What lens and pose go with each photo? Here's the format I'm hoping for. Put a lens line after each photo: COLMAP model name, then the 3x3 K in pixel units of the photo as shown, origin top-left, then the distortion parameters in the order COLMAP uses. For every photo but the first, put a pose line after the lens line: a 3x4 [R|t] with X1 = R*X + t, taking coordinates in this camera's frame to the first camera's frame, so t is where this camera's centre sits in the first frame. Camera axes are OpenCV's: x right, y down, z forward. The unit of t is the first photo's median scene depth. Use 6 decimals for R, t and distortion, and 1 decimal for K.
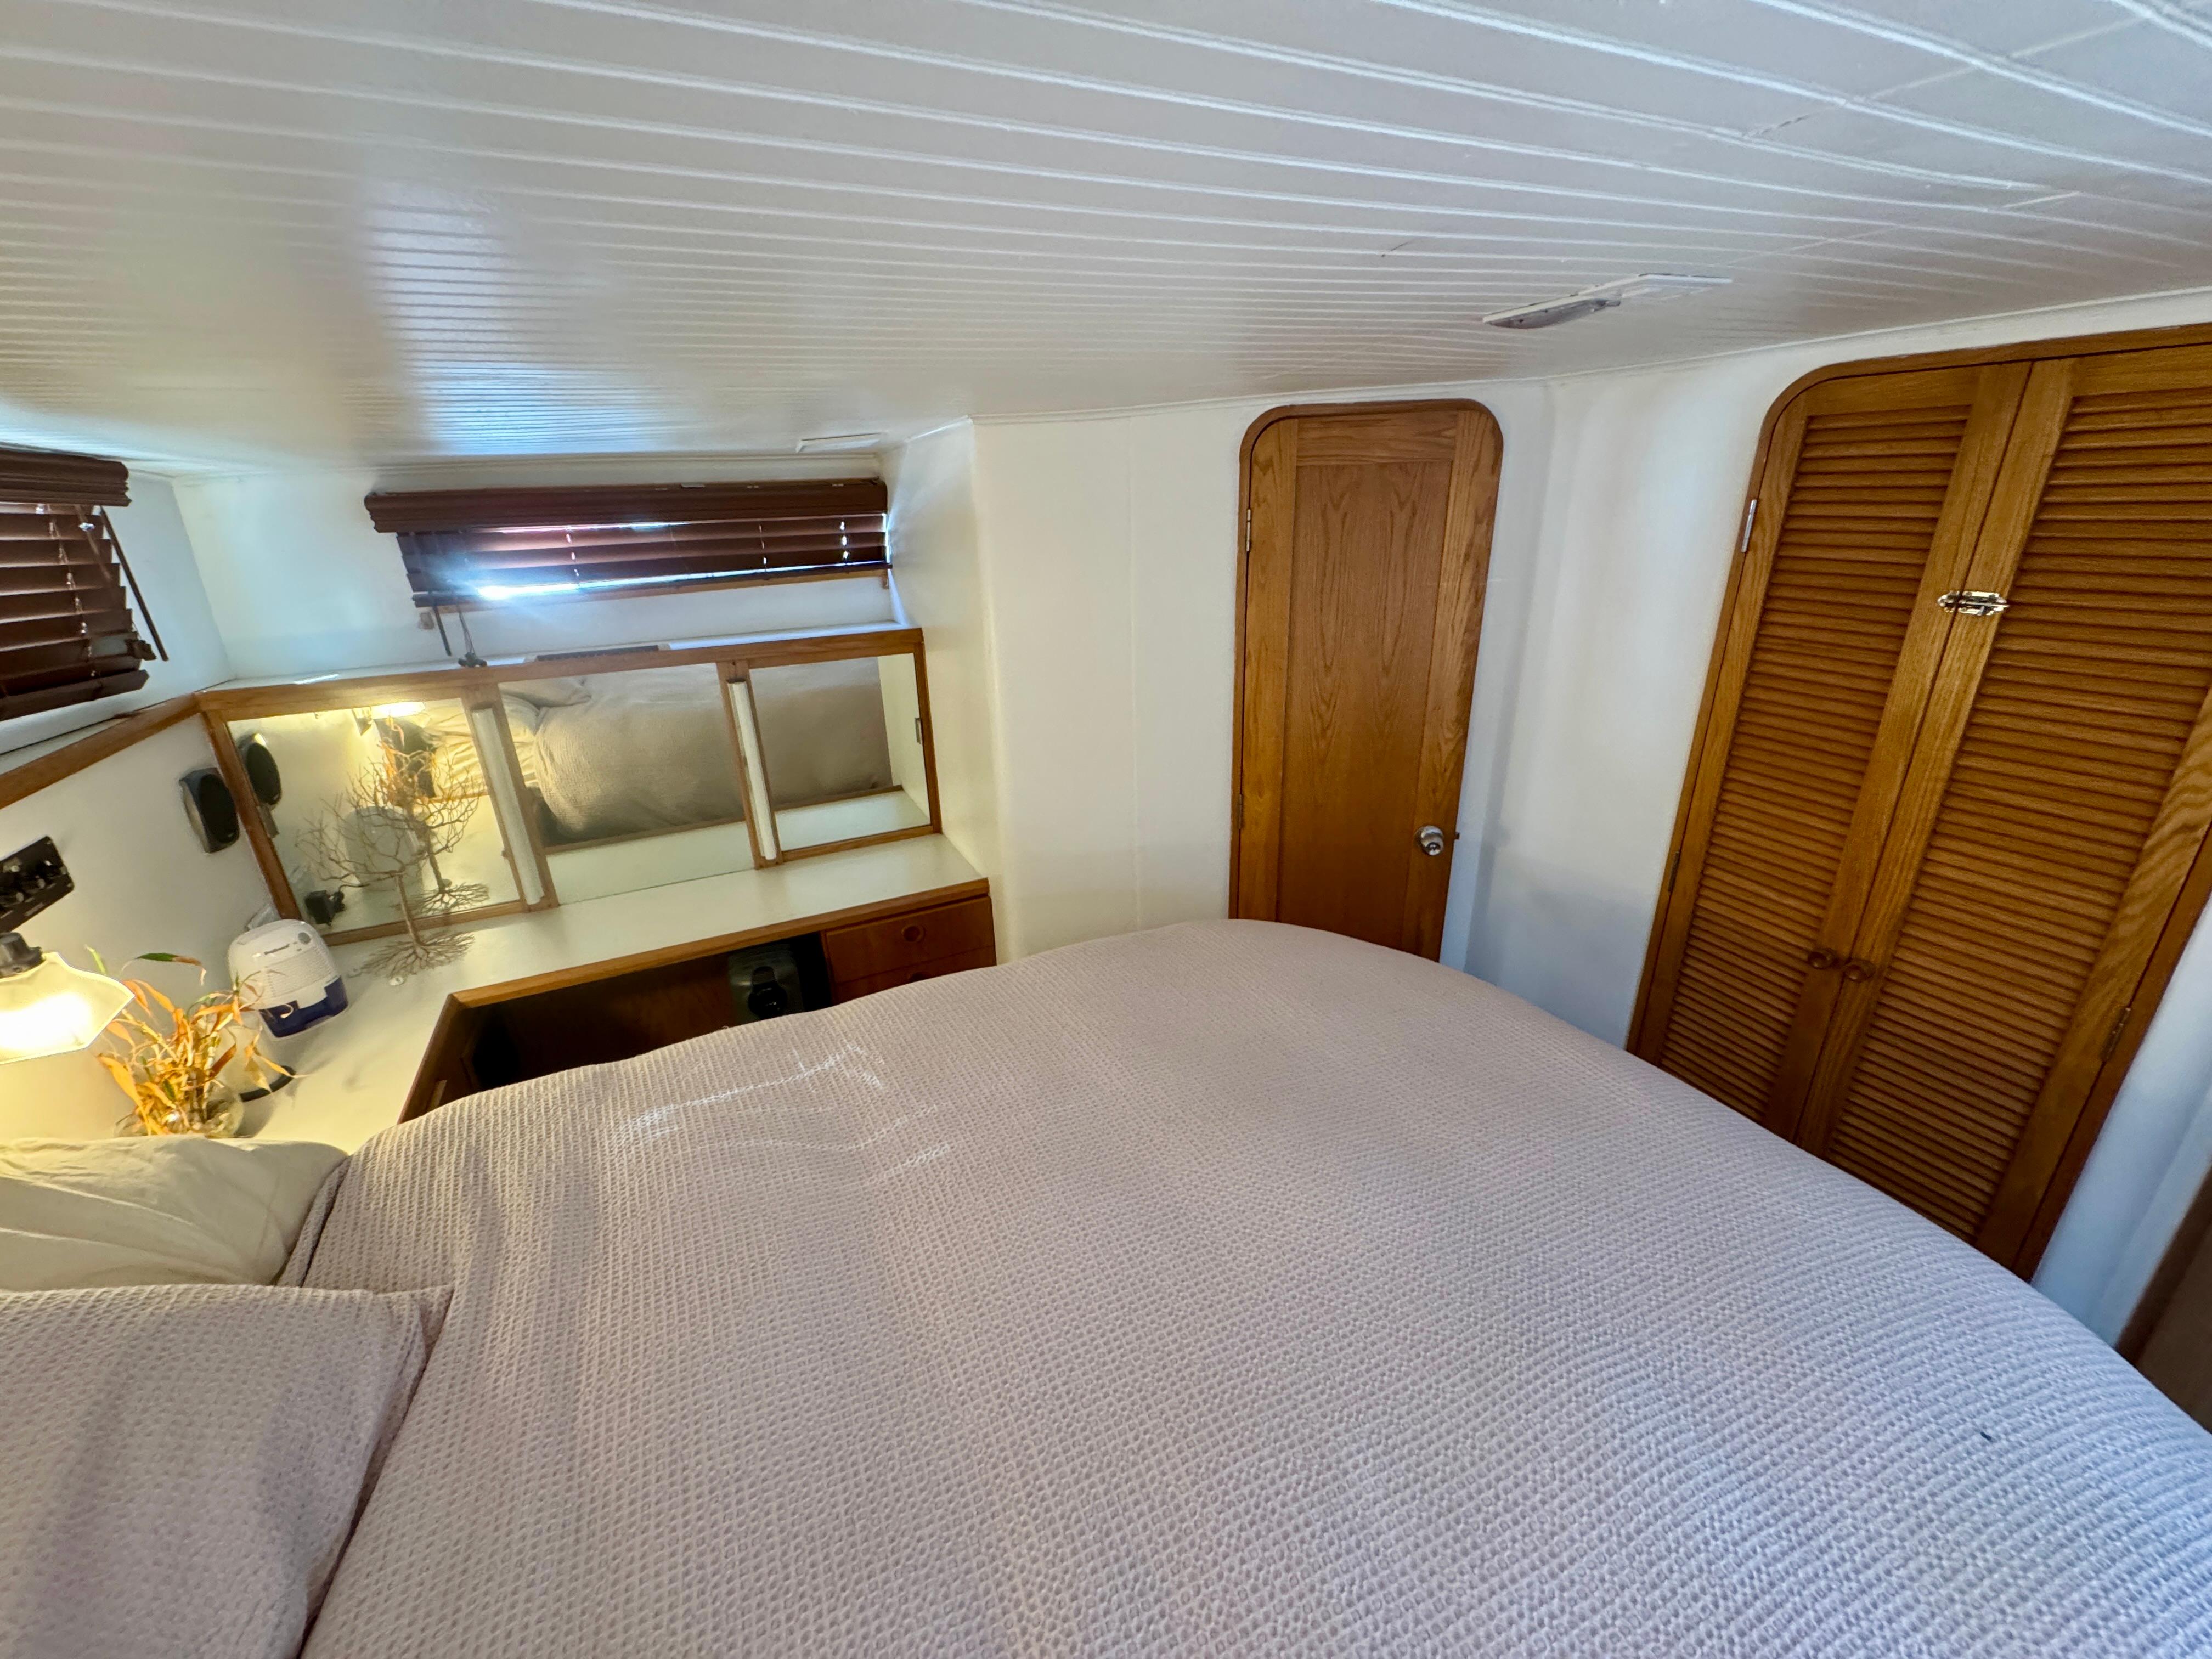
lens RADIAL K [[893.2, 0, 1106.1], [0, 893.2, 827.4], [0, 0, 1]] dist [-0.000397, 0.000361]
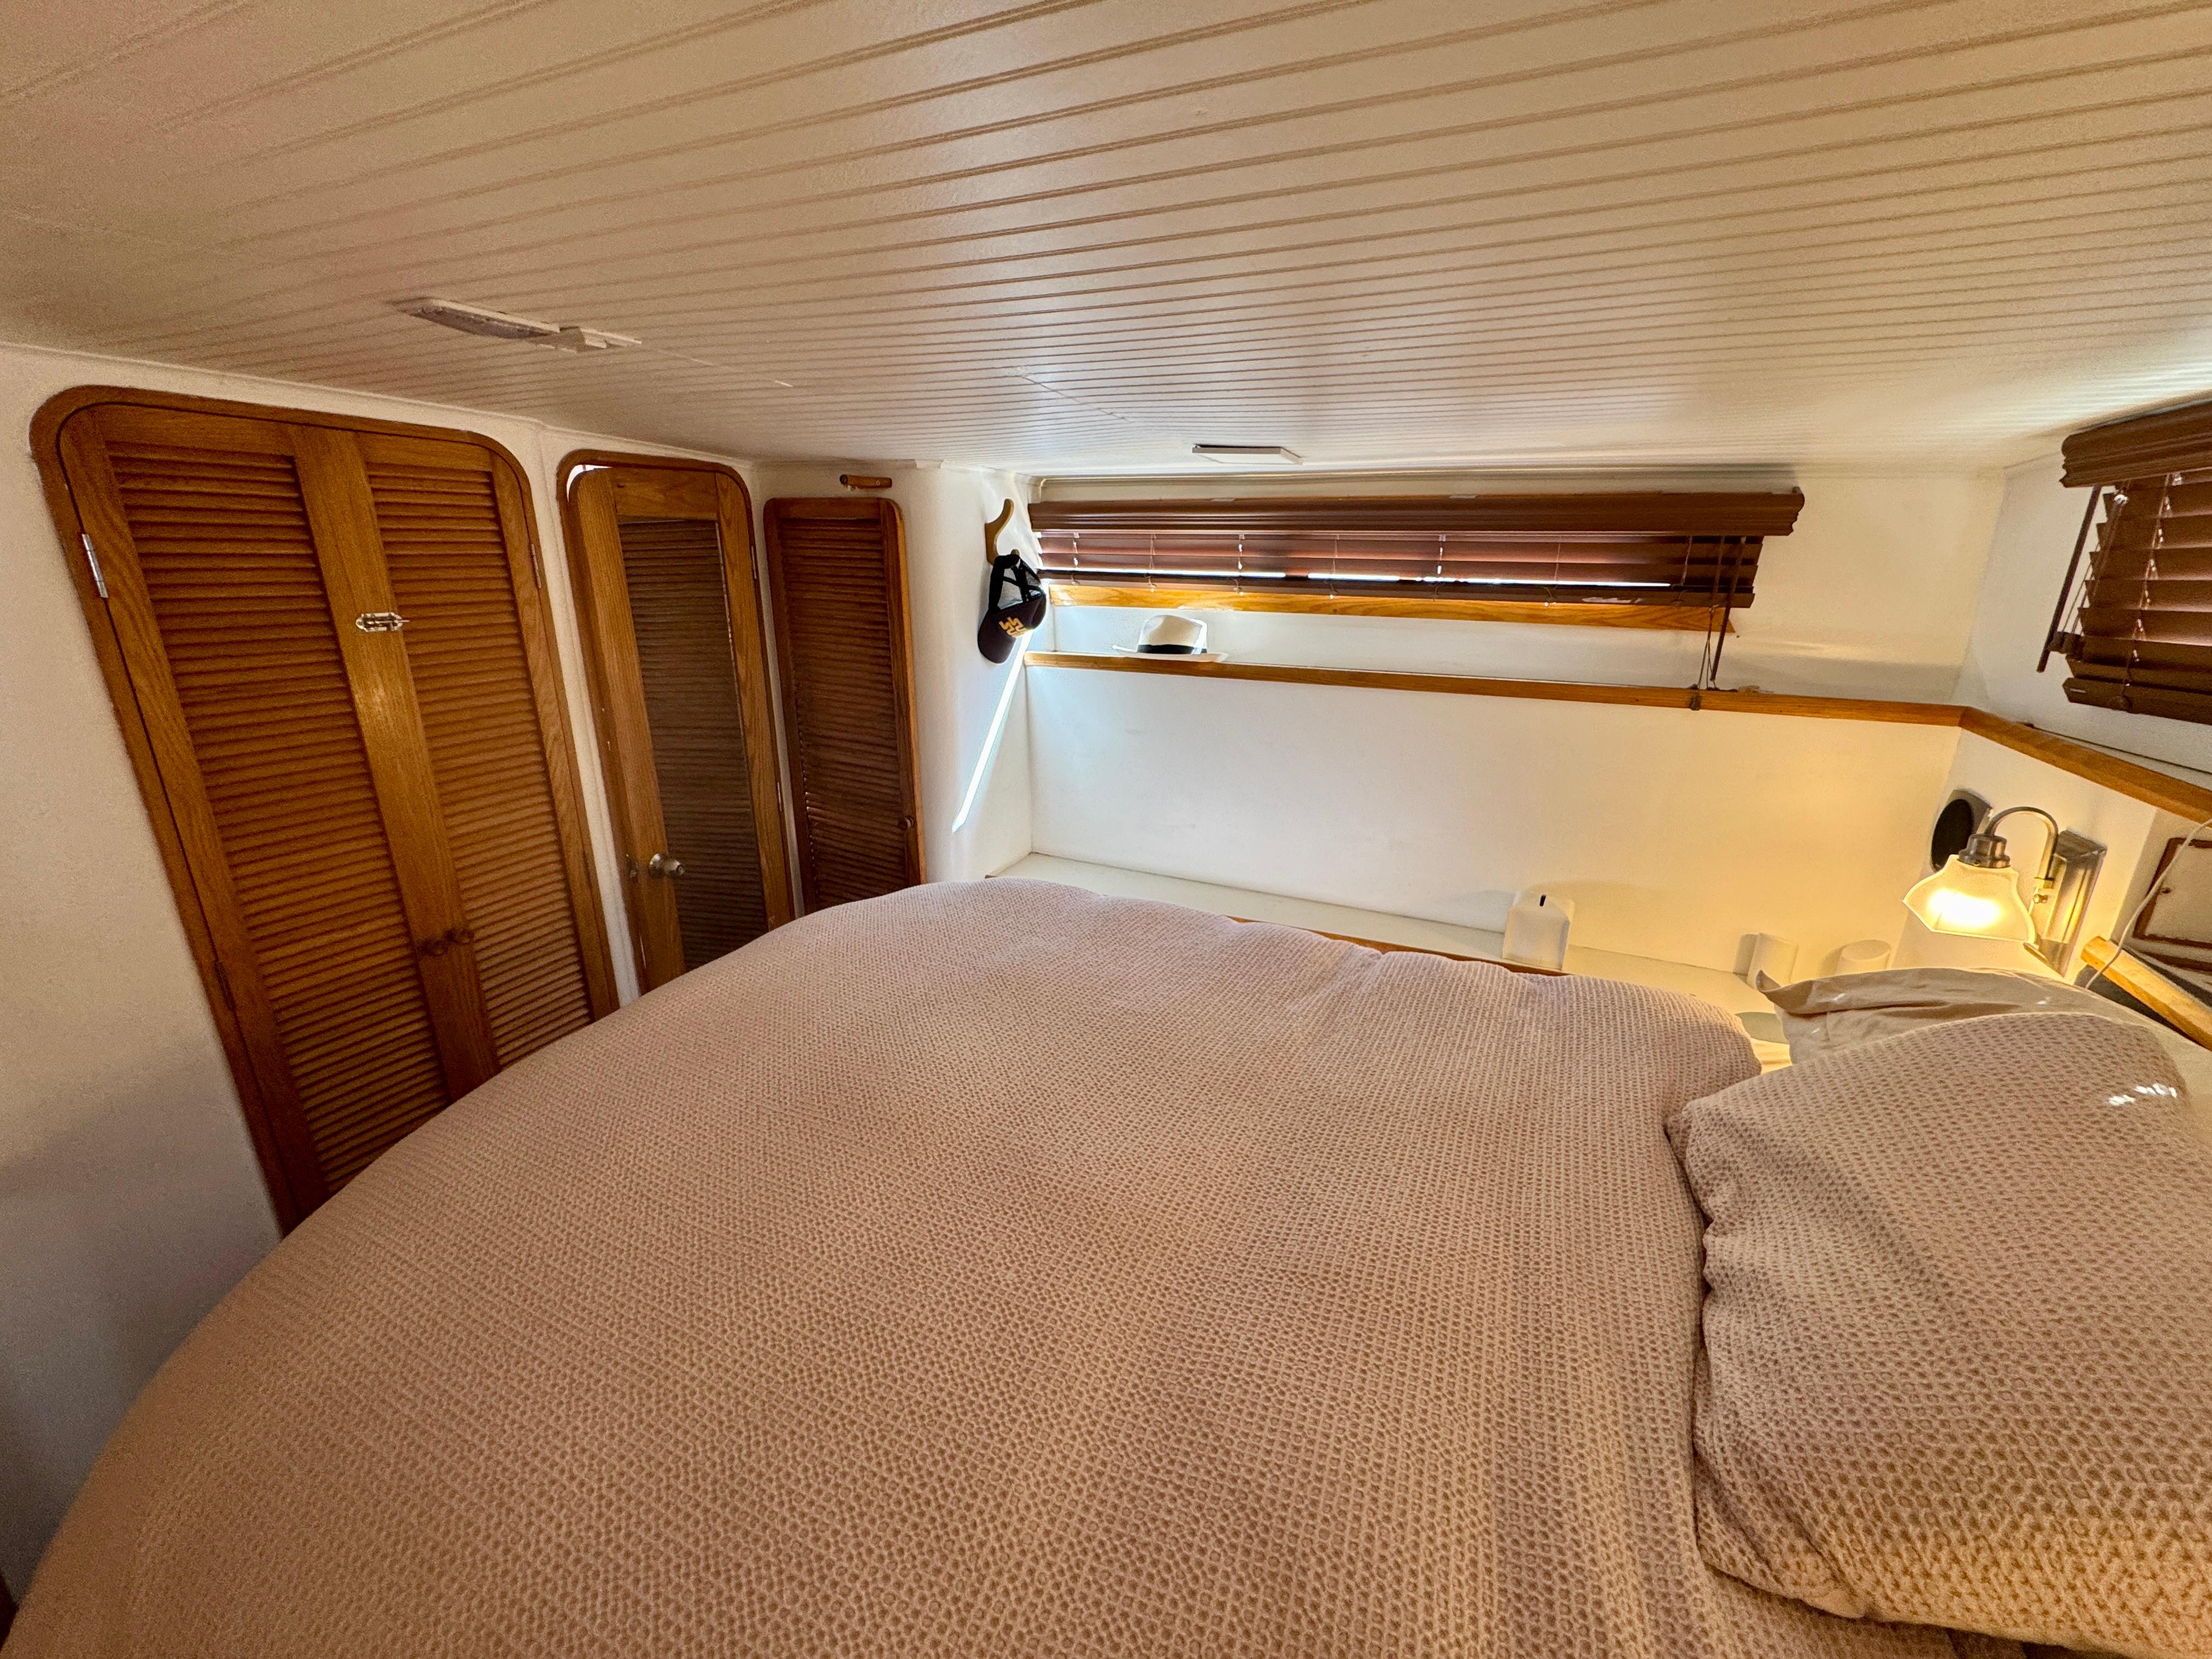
lens RADIAL K [[893.2, 0, 1106.1], [0, 893.2, 827.4], [0, 0, 1]] dist [-0.000397, 0.000361]
pose [[-0.632231, -0.201657, 0.748077, -0.375456], [0.290393, 0.833474, 0.470100, -0.182348], [-0.718301, 0.514448, -0.468388, 0.602315]]
